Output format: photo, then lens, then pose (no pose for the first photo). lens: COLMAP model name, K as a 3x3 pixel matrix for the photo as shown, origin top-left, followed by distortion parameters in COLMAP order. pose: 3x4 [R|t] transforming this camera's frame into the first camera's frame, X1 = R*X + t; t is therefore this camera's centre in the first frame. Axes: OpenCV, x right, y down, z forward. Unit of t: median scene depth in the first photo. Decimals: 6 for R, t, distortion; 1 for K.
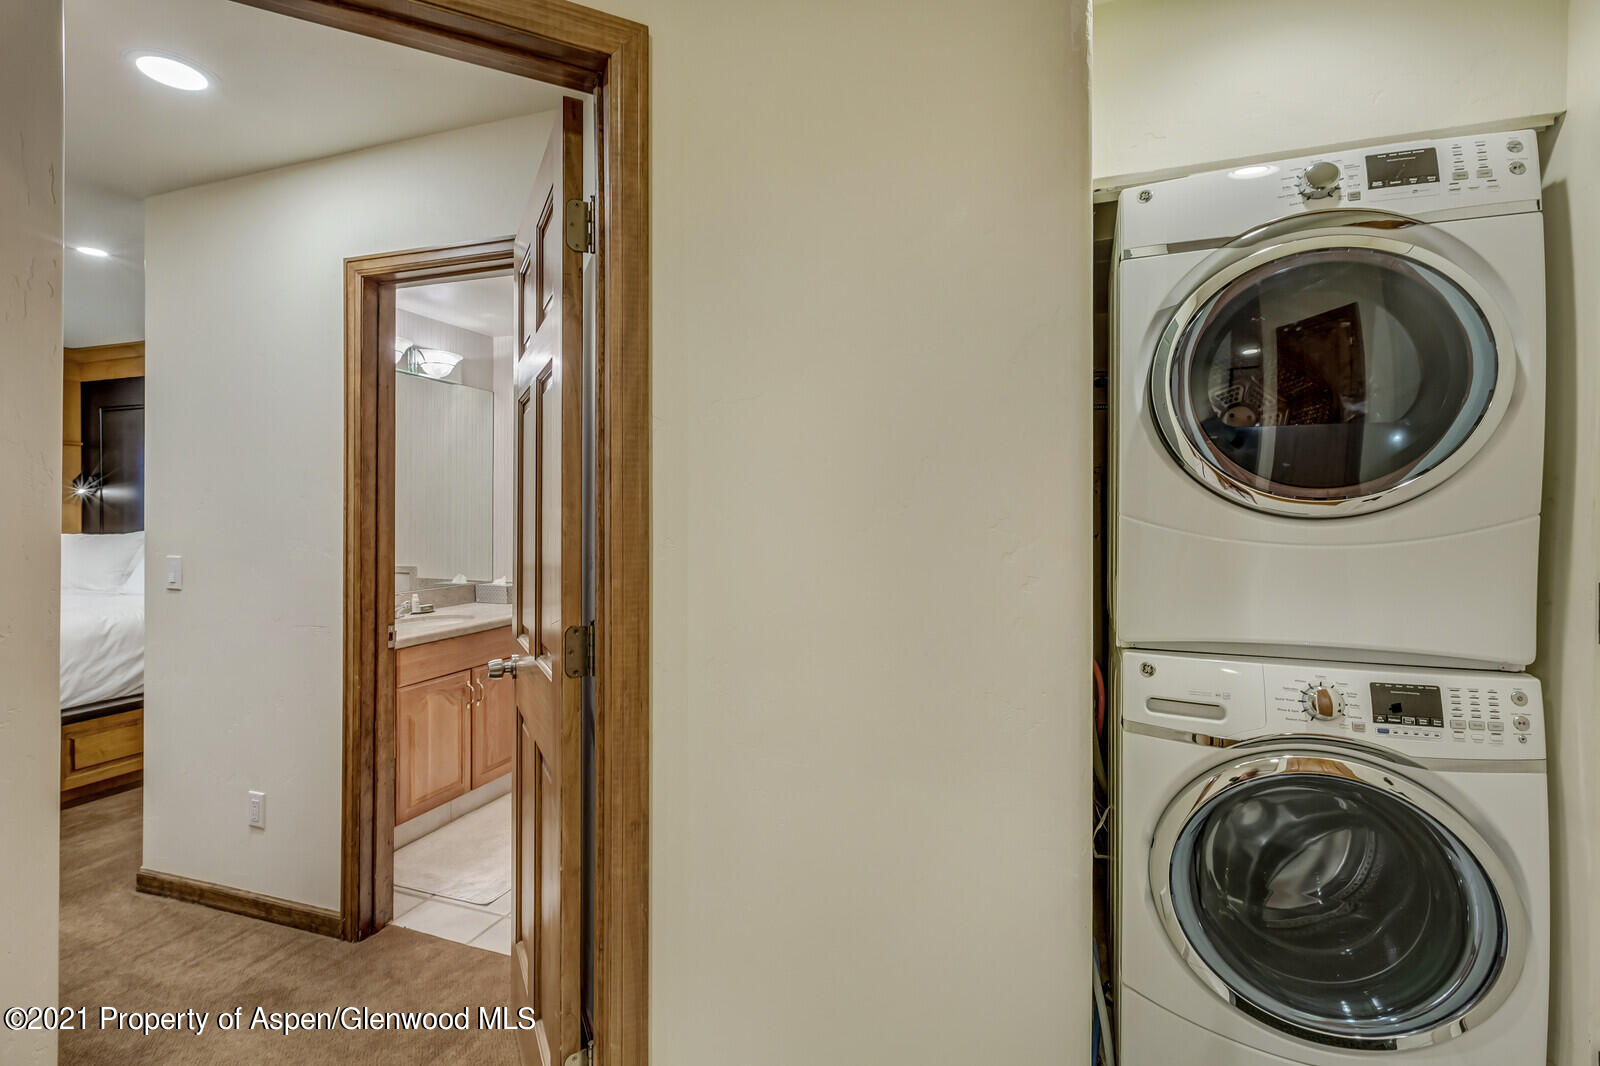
lens RADIAL K [[716.0, 0, 804.6], [0, 716.0, 525.1], [0, 0, 1]] dist [-0.039537, -0.001802]
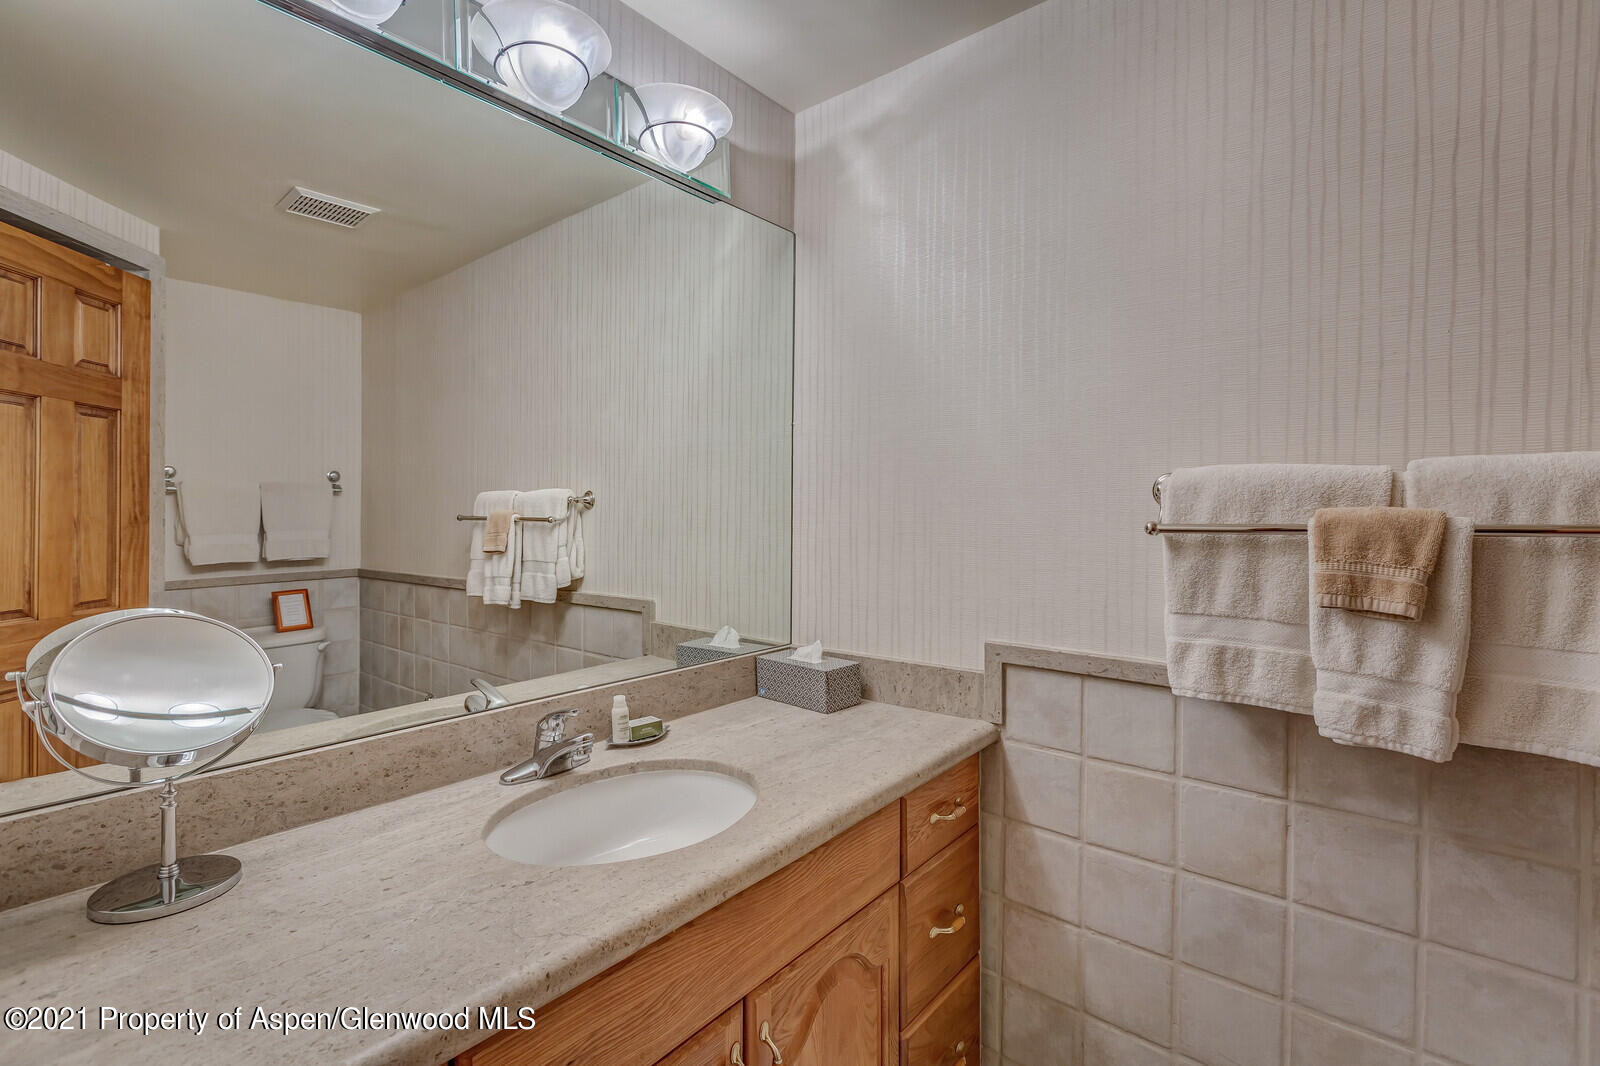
lens RADIAL K [[716.0, 0, 797.8], [0, 716.0, 524.2], [0, 0, 1]] dist [-0.039537, -0.001802]
pose [[0.931793, 0.006669, -0.362929, -0.272265], [-0.005634, 0.999976, 0.003909, -0.002326], [0.362947, -0.001597, 0.931809, 0.579545]]
